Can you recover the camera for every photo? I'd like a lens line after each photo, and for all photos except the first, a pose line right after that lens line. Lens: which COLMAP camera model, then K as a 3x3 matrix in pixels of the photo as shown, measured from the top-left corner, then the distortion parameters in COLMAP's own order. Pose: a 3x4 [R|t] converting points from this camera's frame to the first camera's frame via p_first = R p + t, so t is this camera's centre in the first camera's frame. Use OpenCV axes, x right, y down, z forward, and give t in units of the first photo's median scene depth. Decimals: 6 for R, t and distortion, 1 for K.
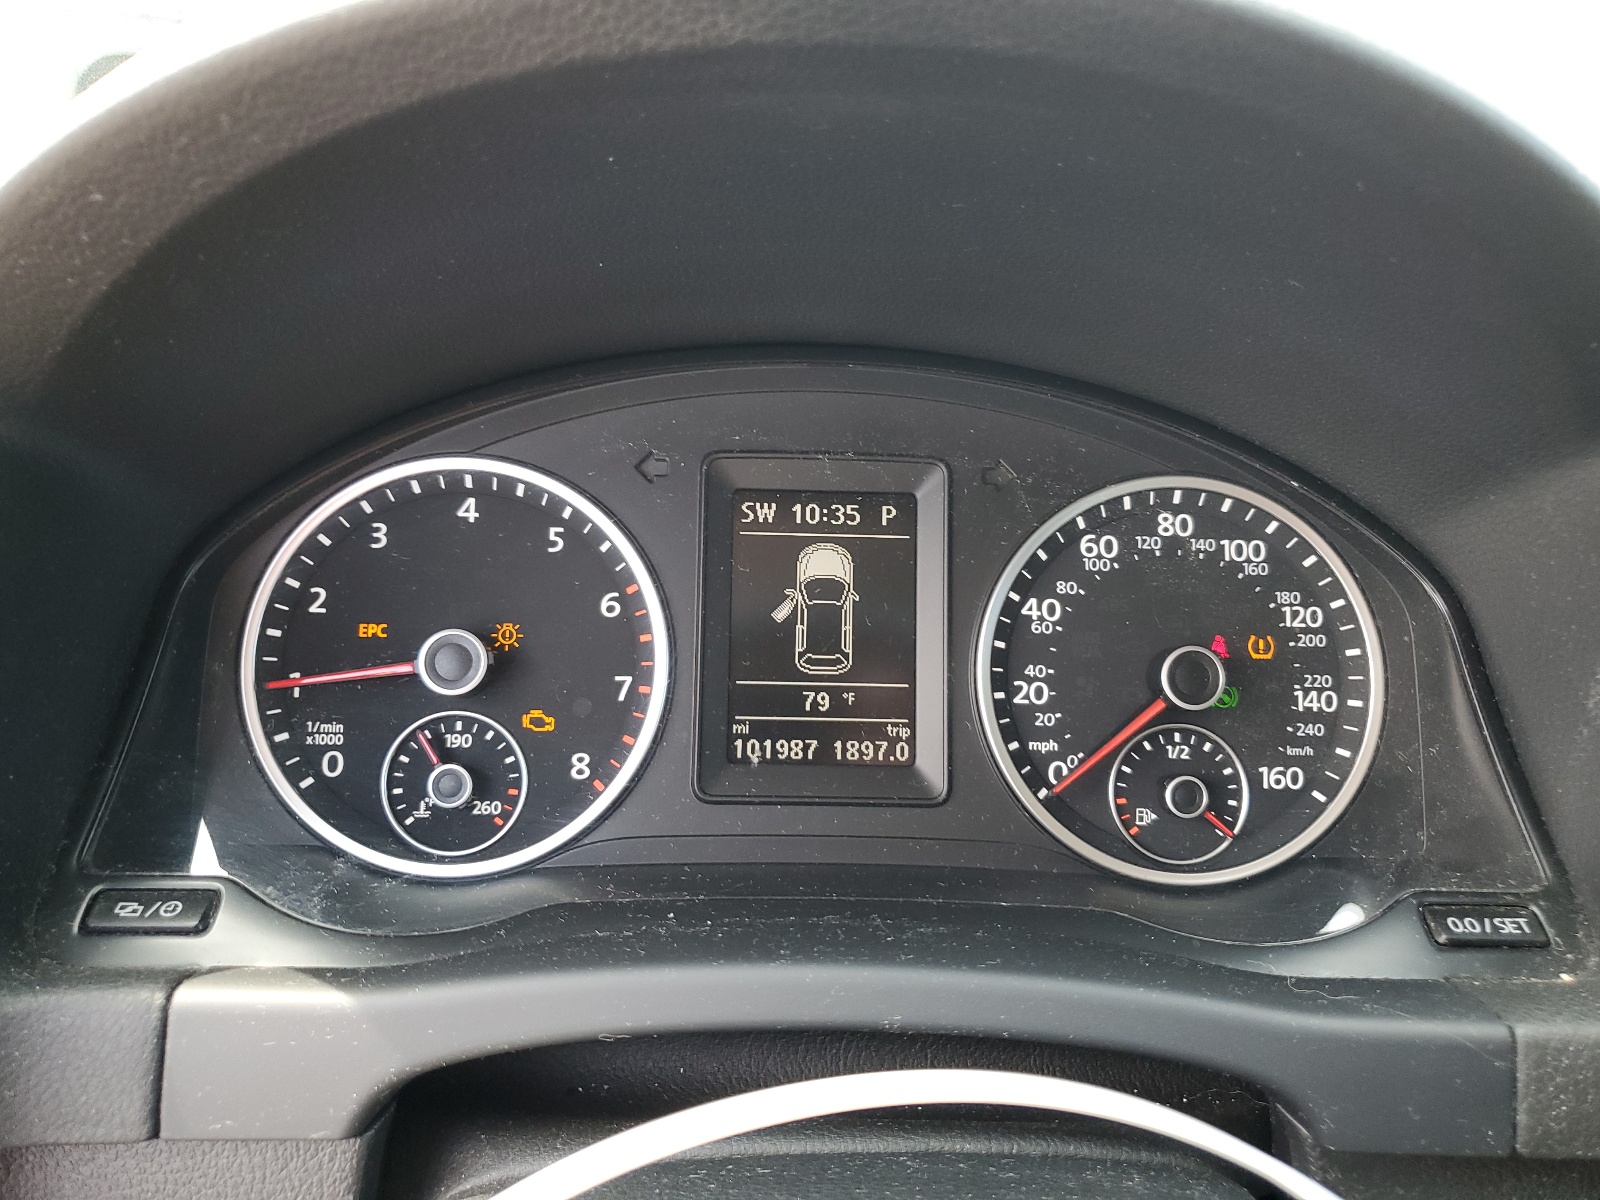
lens RADIAL K [[1223.6, 0, 799.9], [0, 1223.6, 604.4], [0, 0, 1]] dist [-0.005698, 0.000796]
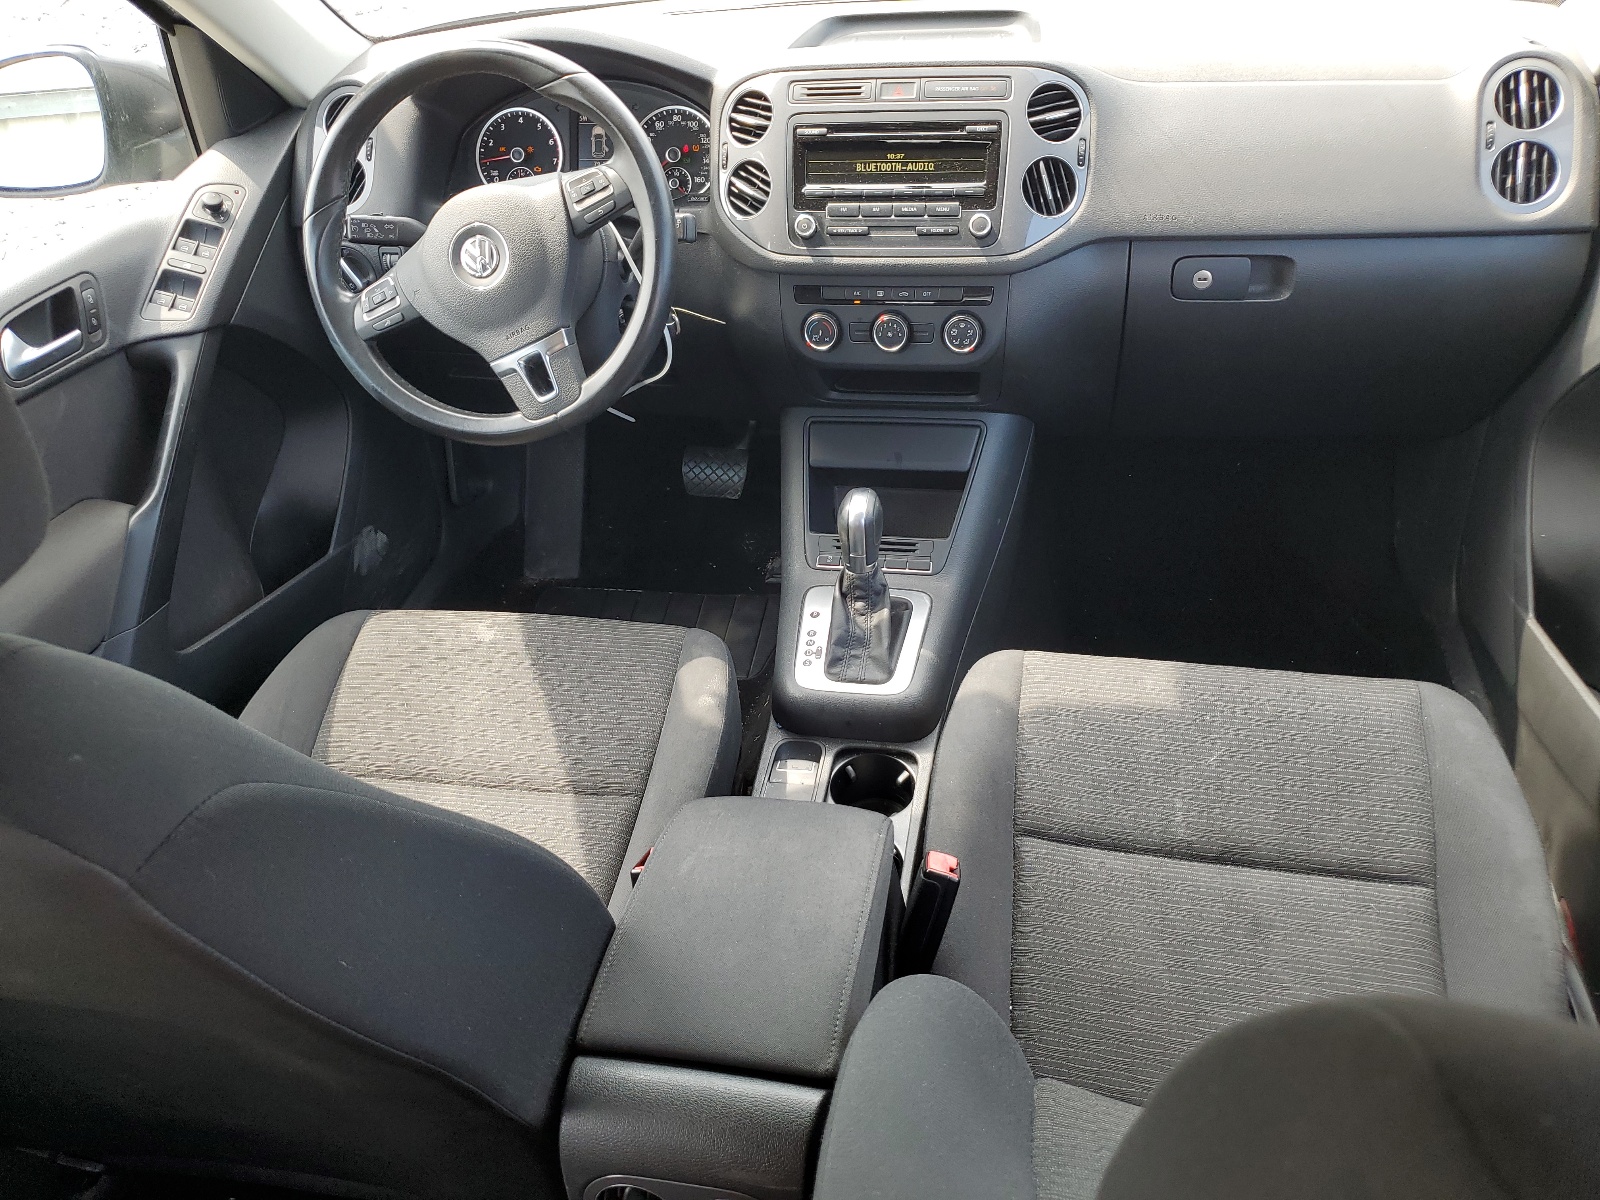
lens RADIAL K [[1223.6, 0, 797.3], [0, 1223.6, 597.9], [0, 0, 1]] dist [-0.005698, 0.000796]
pose [[0.971777, 0.054318, -0.229562, 1.823176], [0.013401, 0.958847, 0.283608, 0.341968], [0.235520, -0.278680, 0.931057, -3.387123]]
